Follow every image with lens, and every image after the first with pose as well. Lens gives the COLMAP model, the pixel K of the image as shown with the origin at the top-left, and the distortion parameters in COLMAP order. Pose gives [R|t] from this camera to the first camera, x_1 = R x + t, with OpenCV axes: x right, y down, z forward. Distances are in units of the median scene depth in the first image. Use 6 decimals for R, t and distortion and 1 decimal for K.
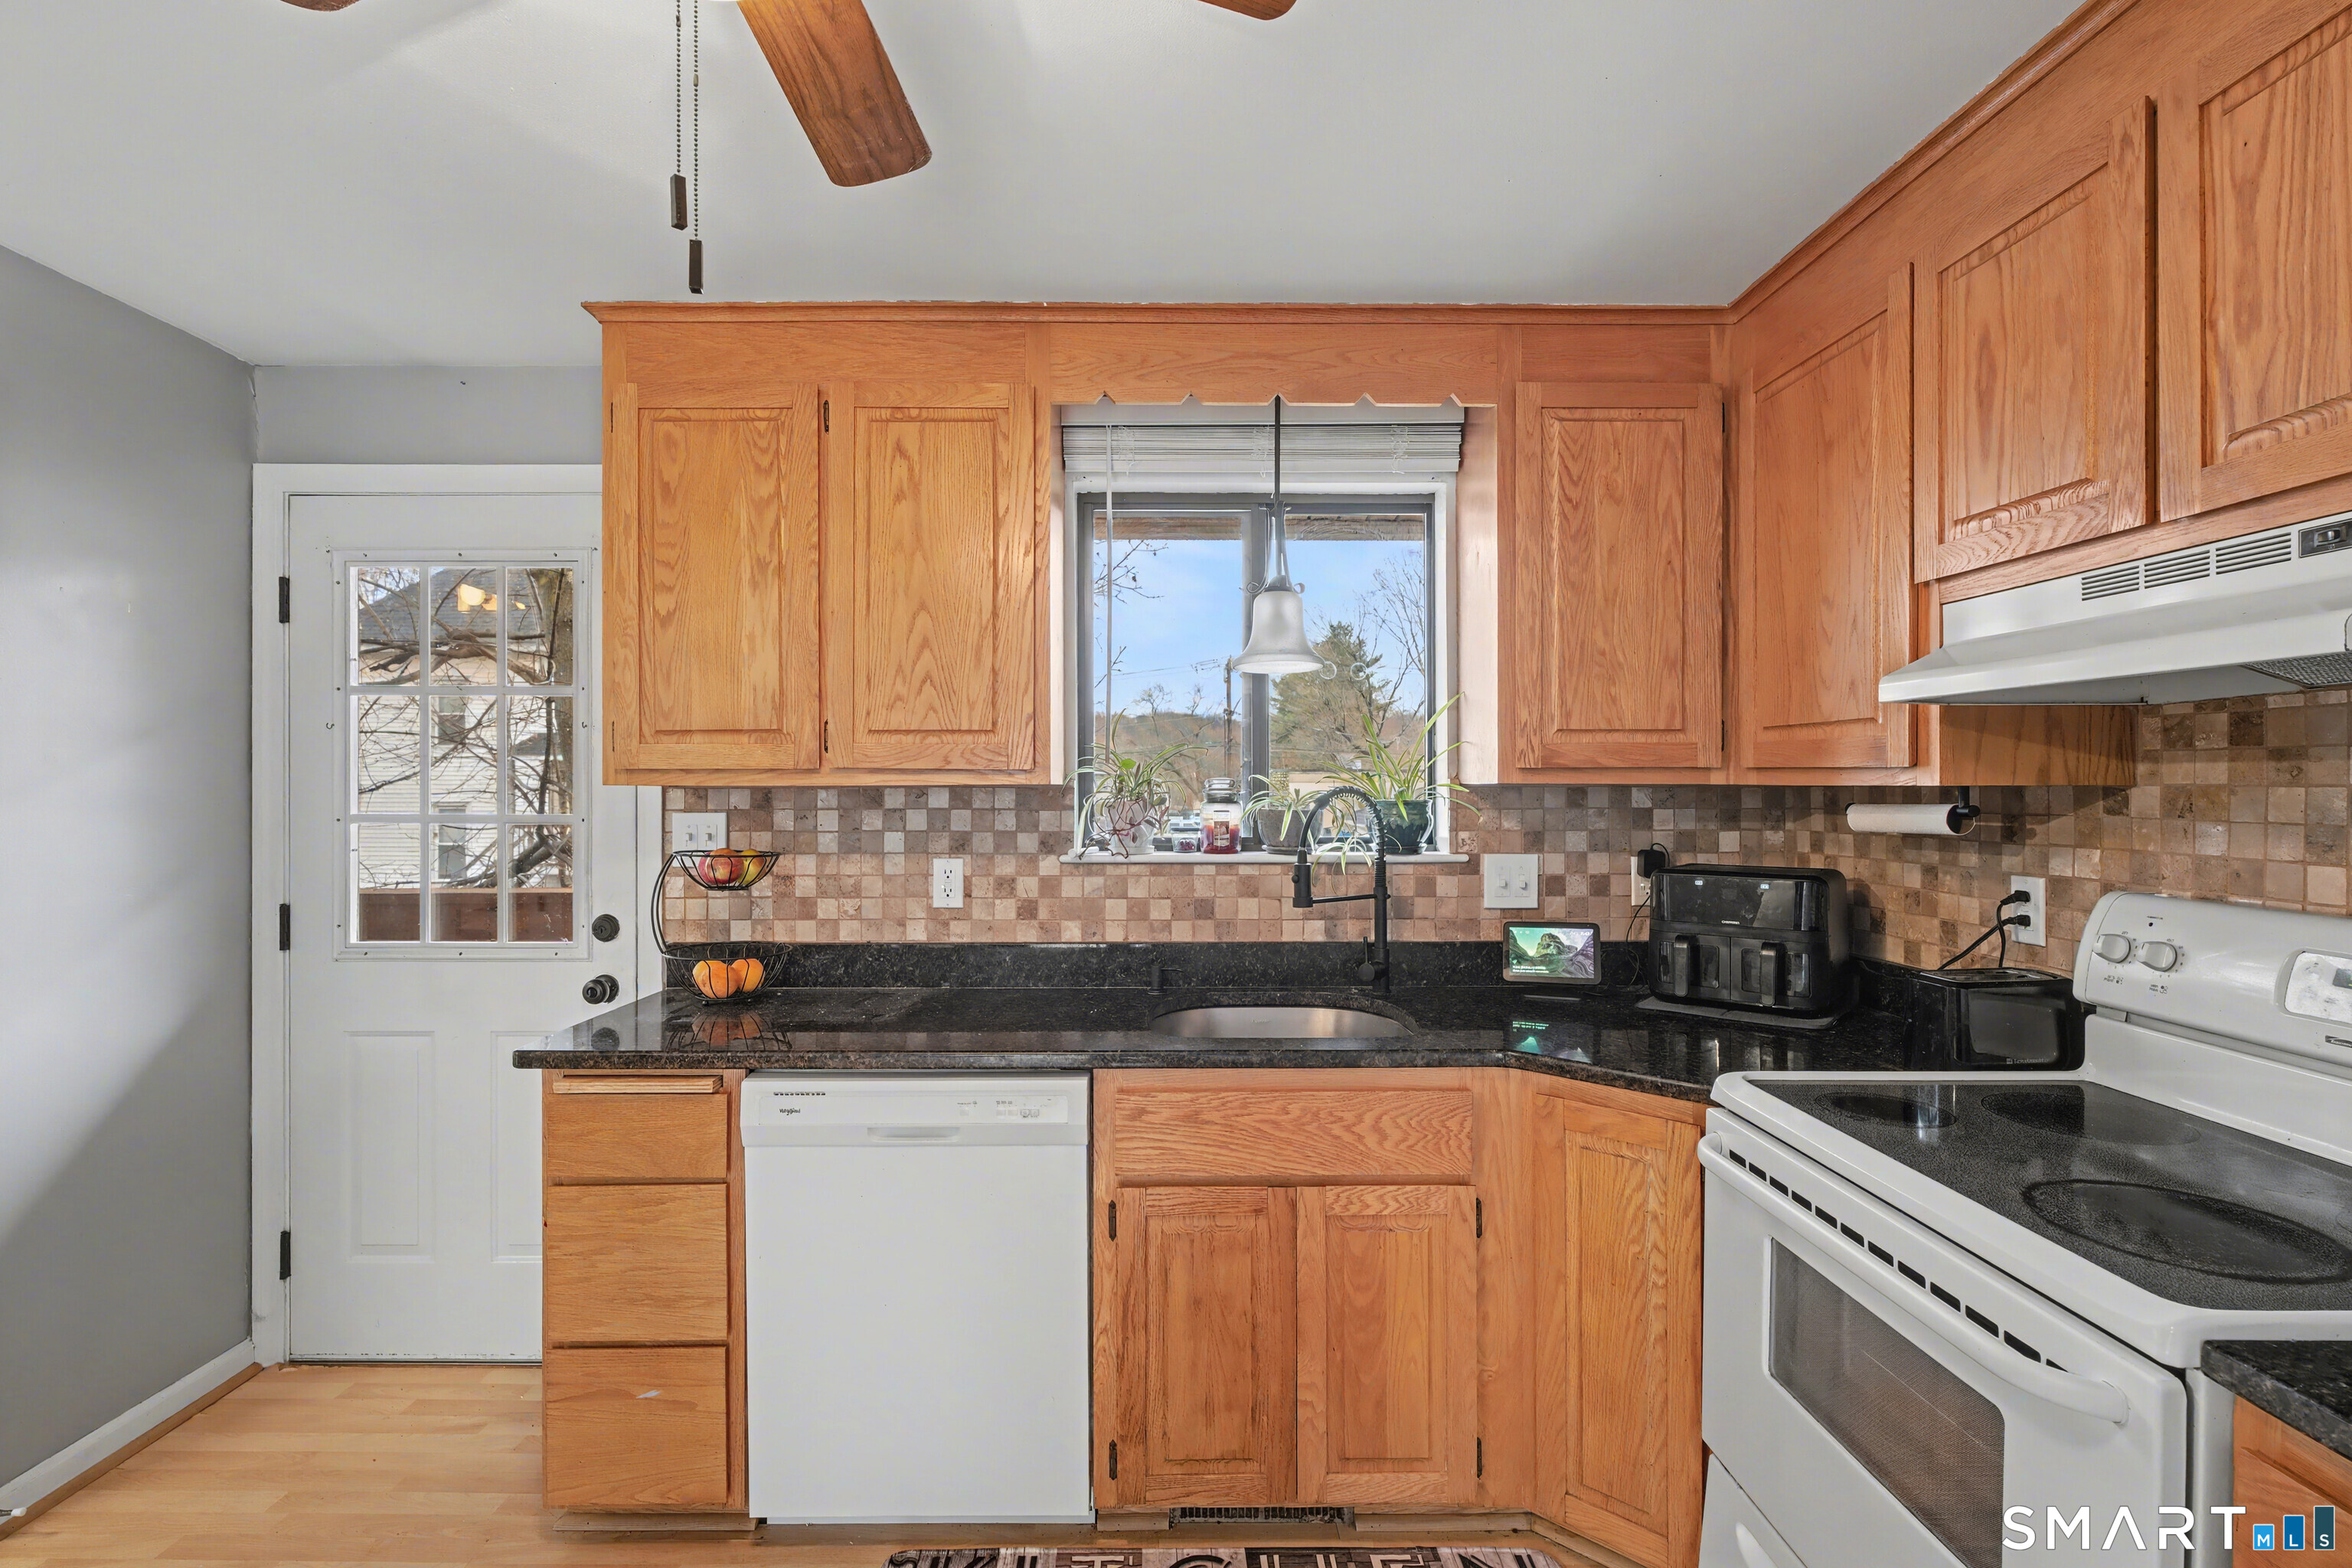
lens RADIAL K [[1094.2, 0, 1165.1], [0, 1094.2, 788.7], [0, 0, 1]] dist [-0.003025, 0.000653]
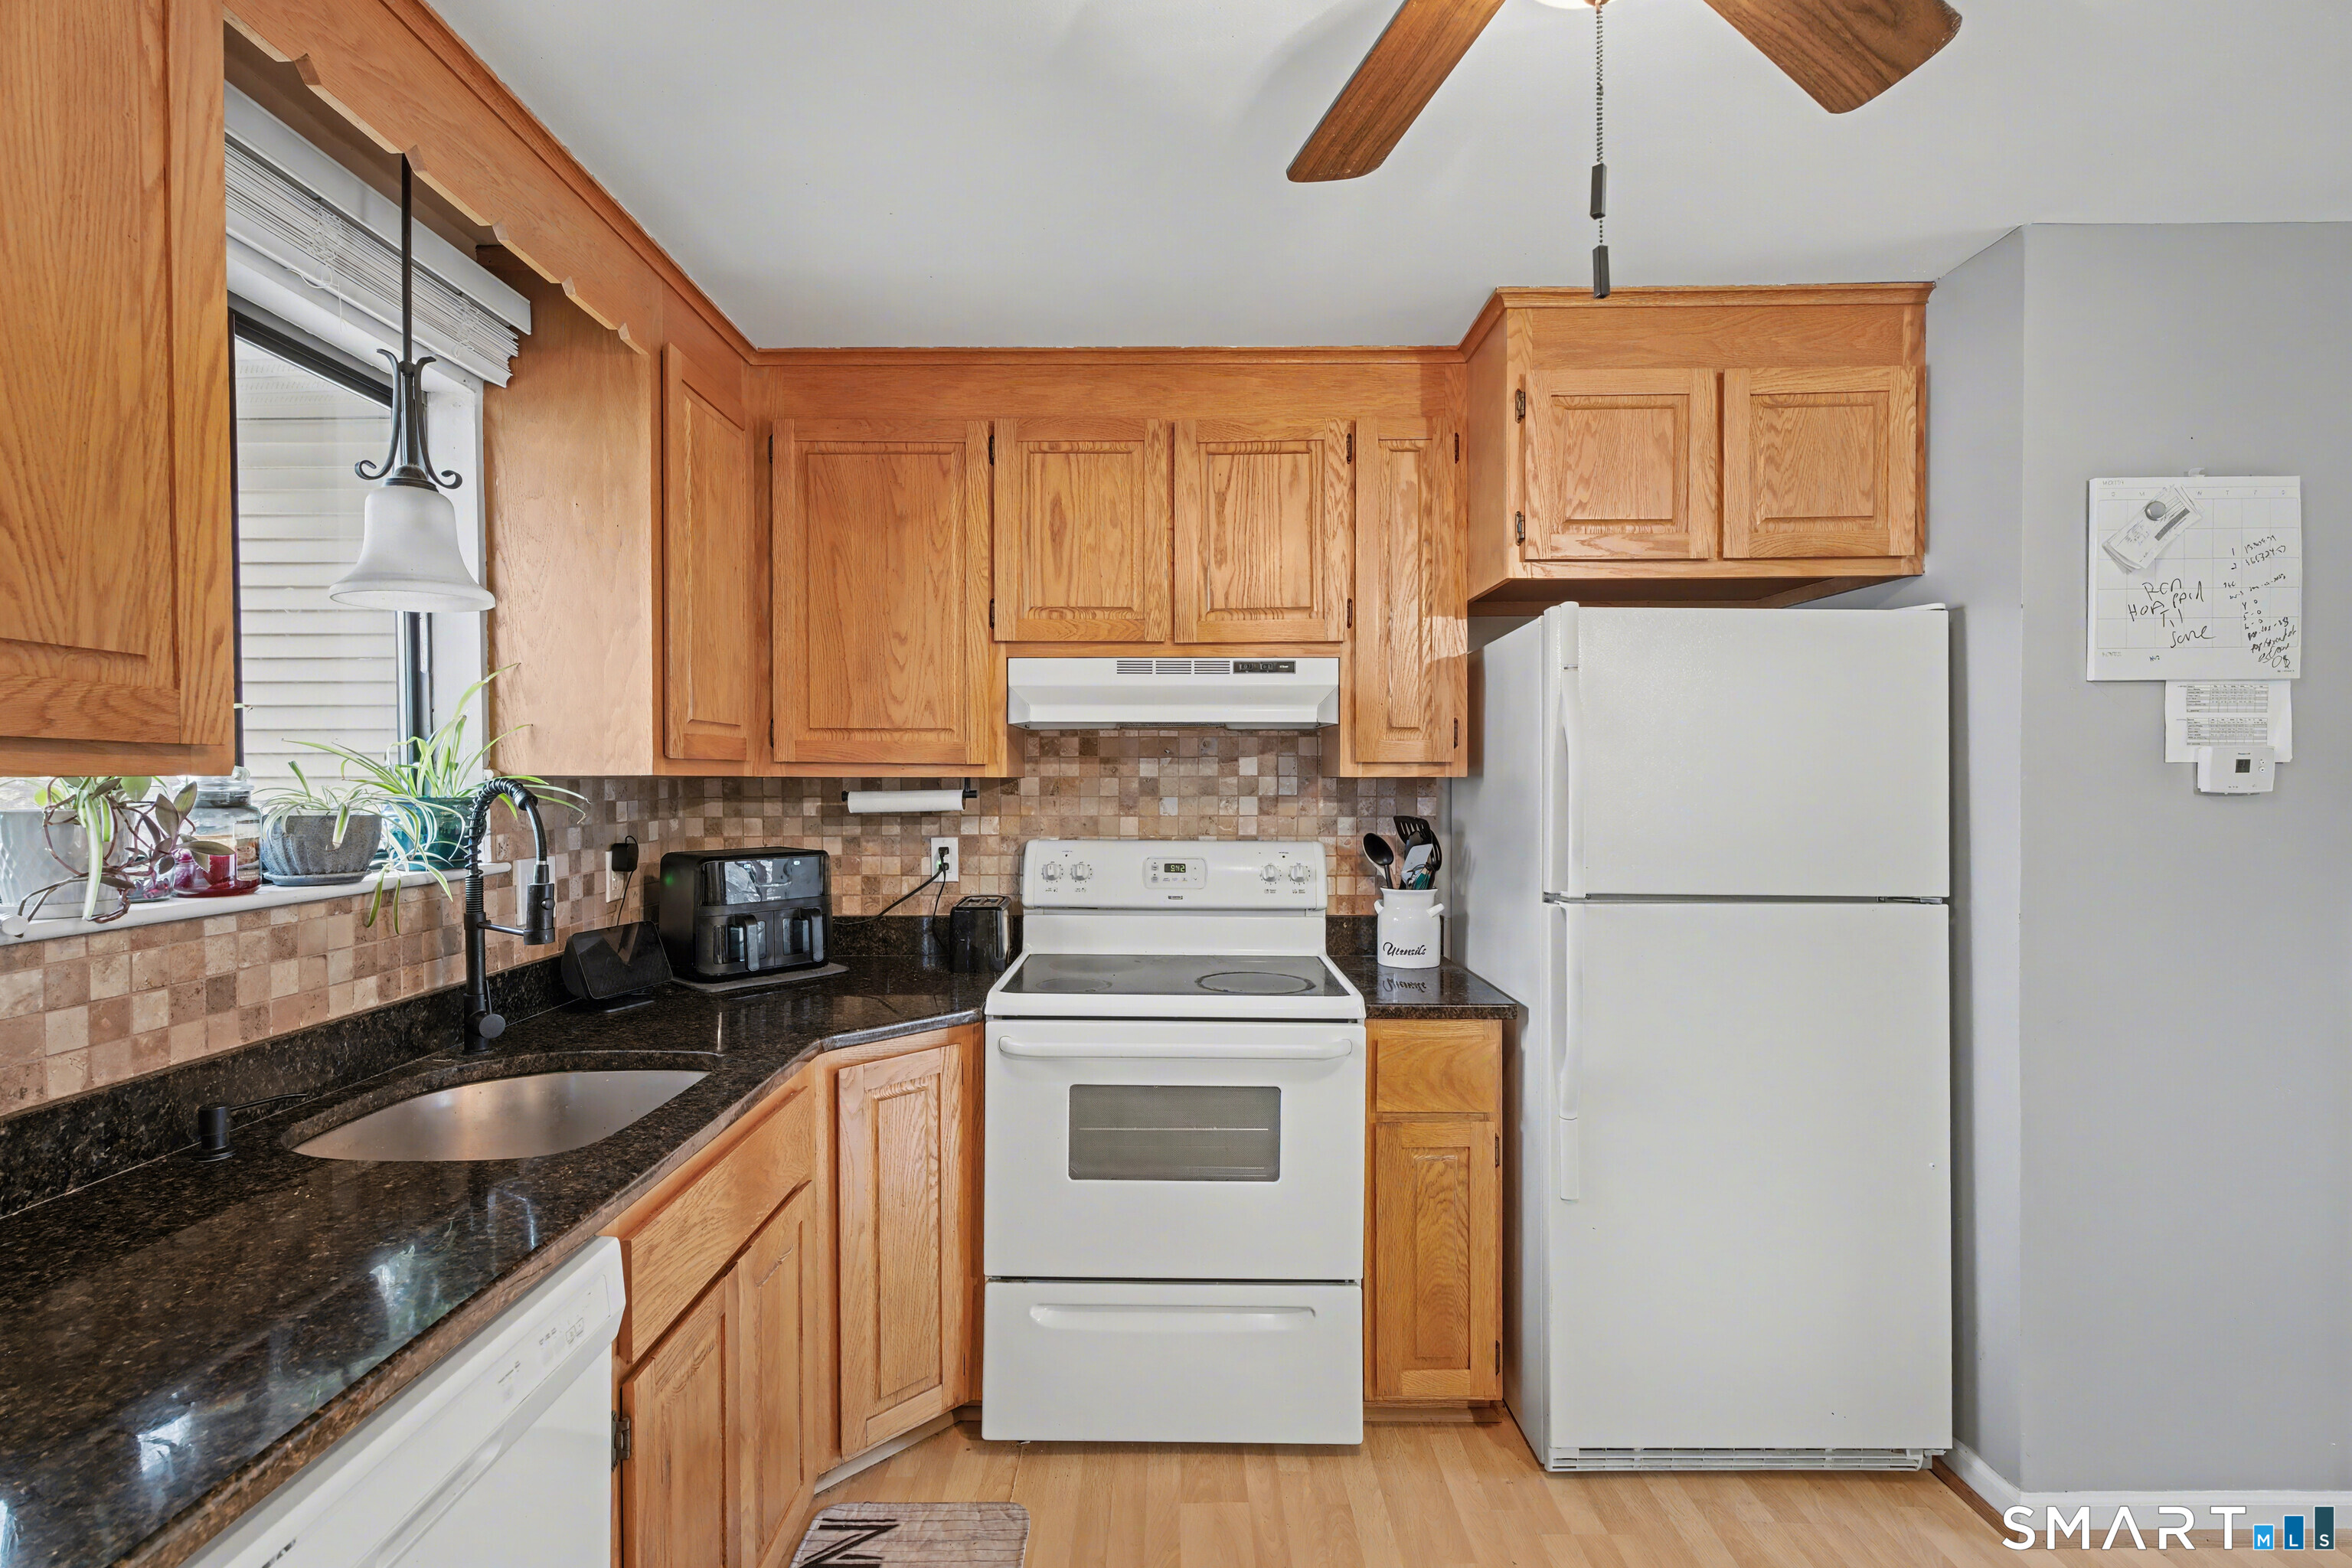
lens RADIAL K [[1094.2, 0, 1165.1], [0, 1094.2, 788.7], [0, 0, 1]] dist [-0.003025, 0.000653]
pose [[0.013576, -0.011268, 0.999844, -0.603463], [0.003609, 0.999931, 0.011220, -0.002299], [-0.999901, 0.003456, 0.013615, 0.569452]]
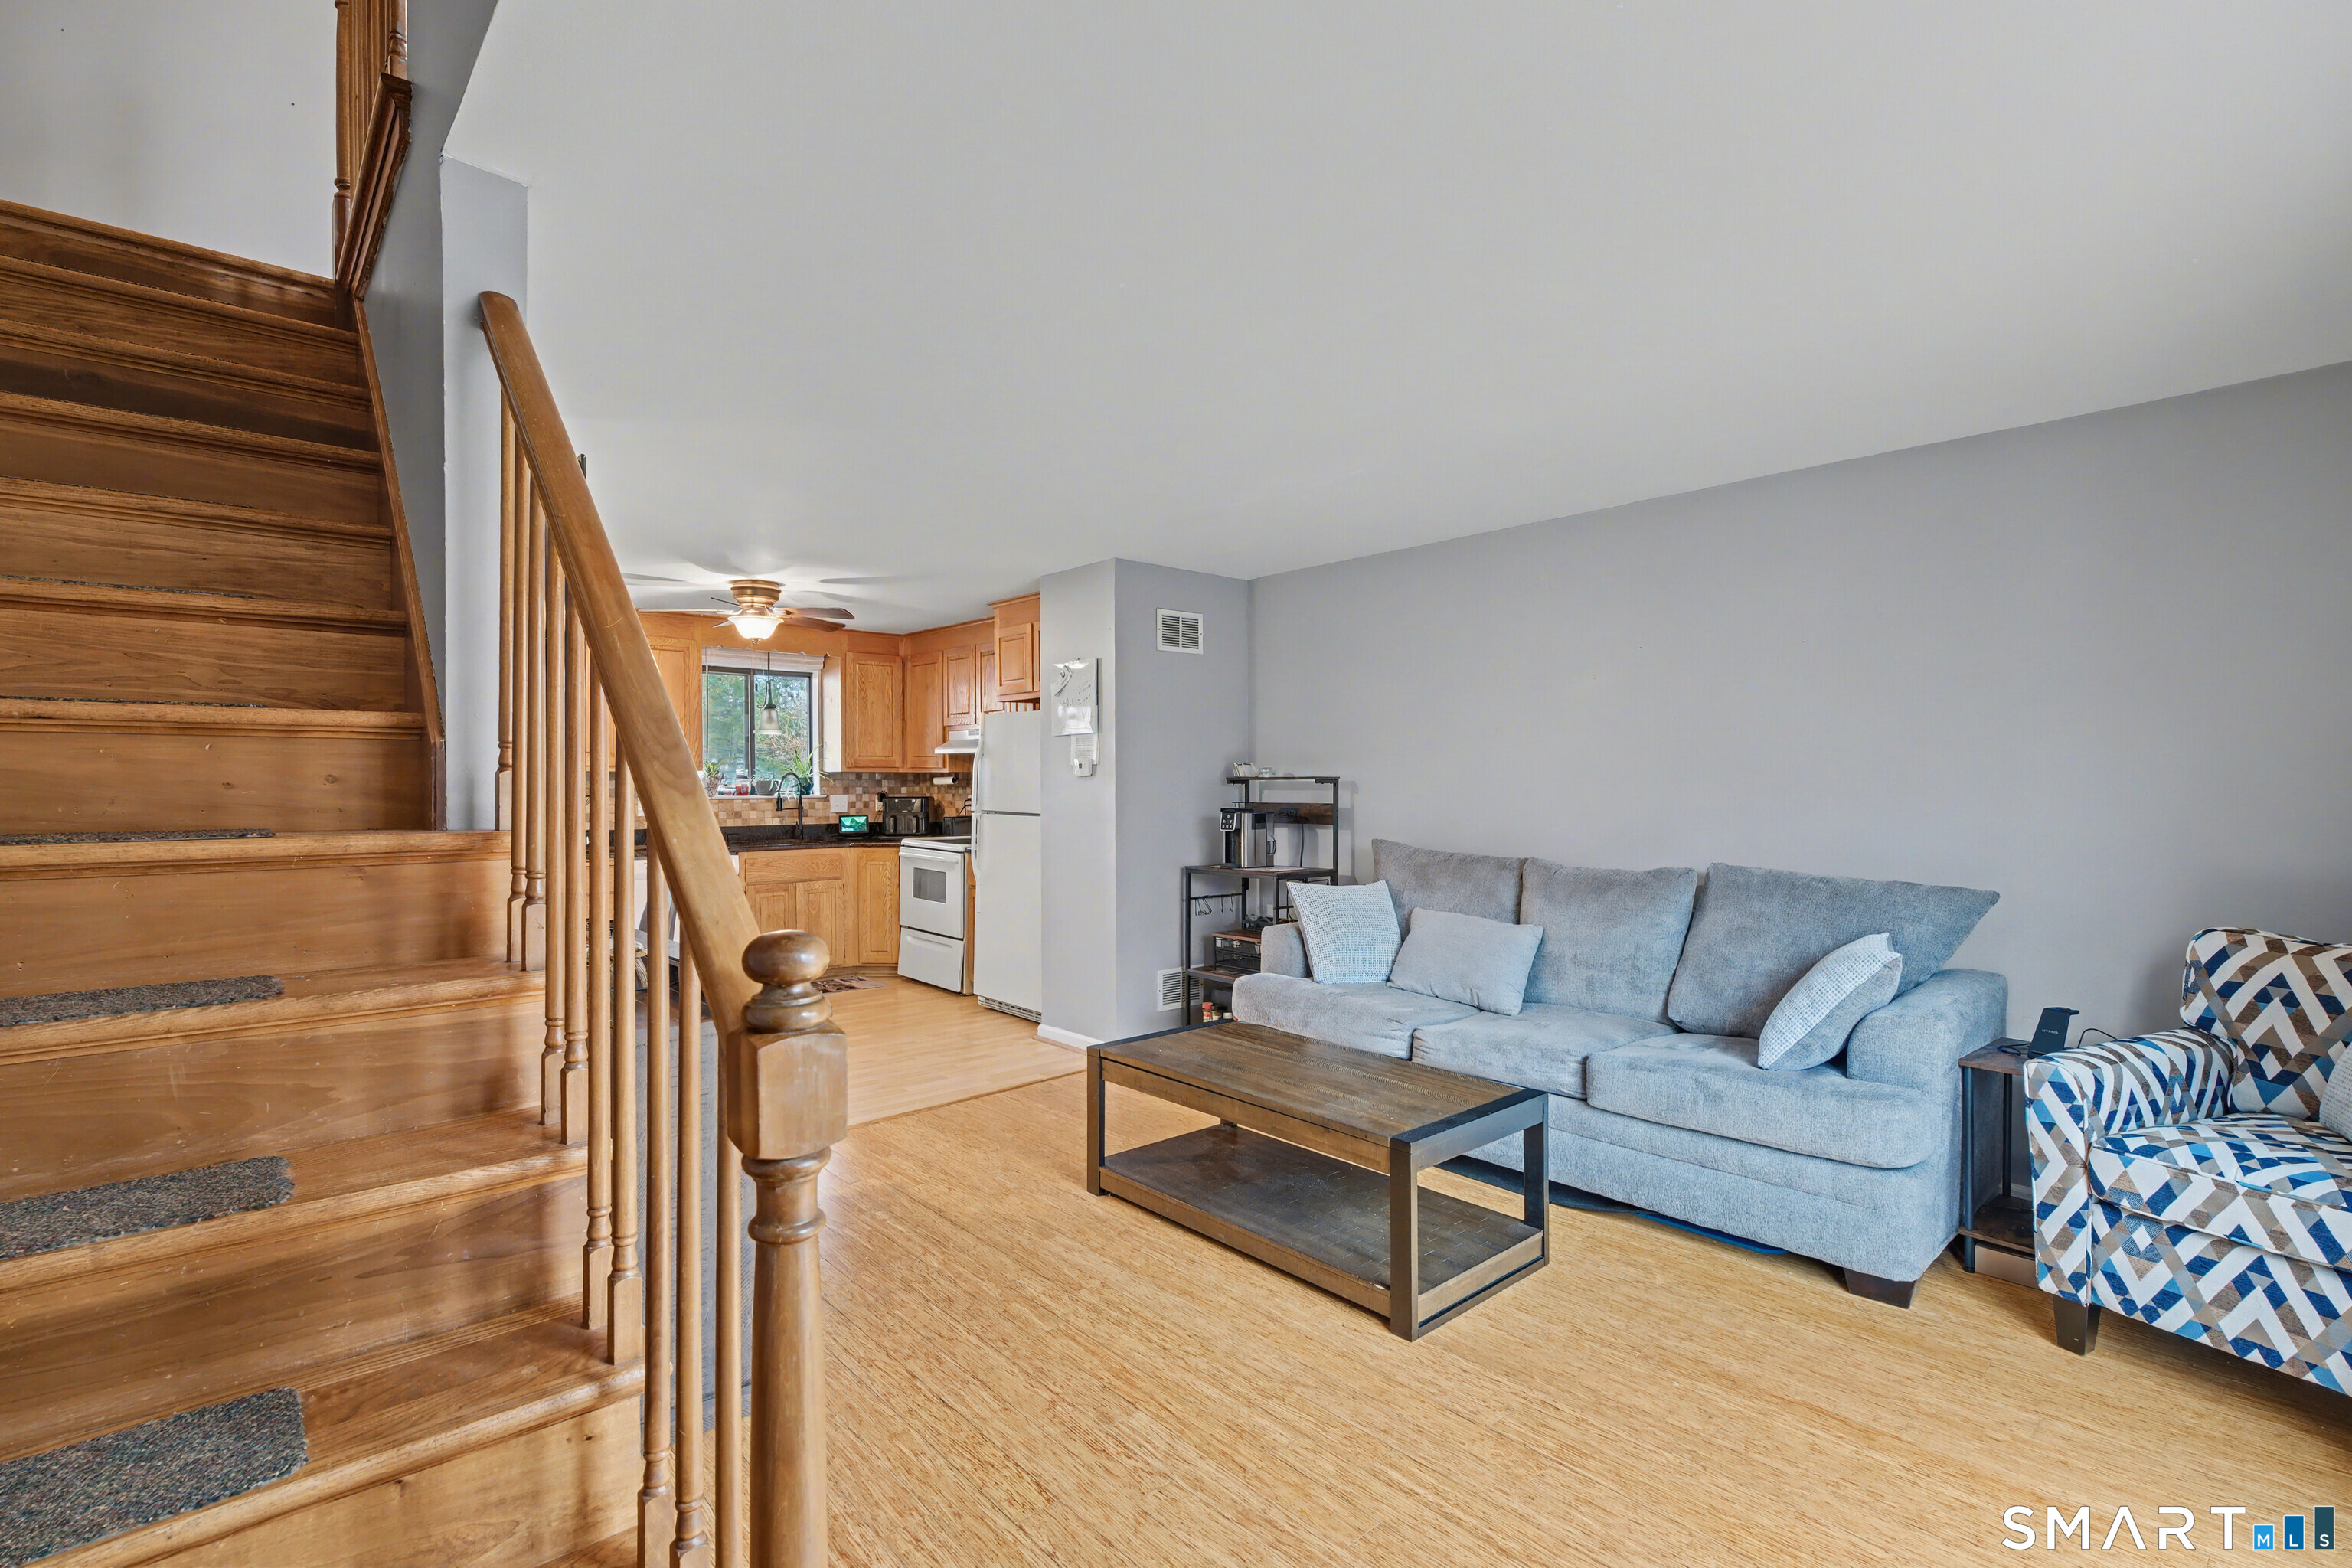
lens RADIAL K [[1094.2, 0, 1165.1], [0, 1094.2, 788.7], [0, 0, 1]] dist [-0.003025, 0.000653]
pose [[0.755828, -0.005877, 0.654743, -1.140518], [0.002305, 0.999977, 0.006315, 0.029161], [-0.654766, -0.003264, 0.755825, -2.183014]]
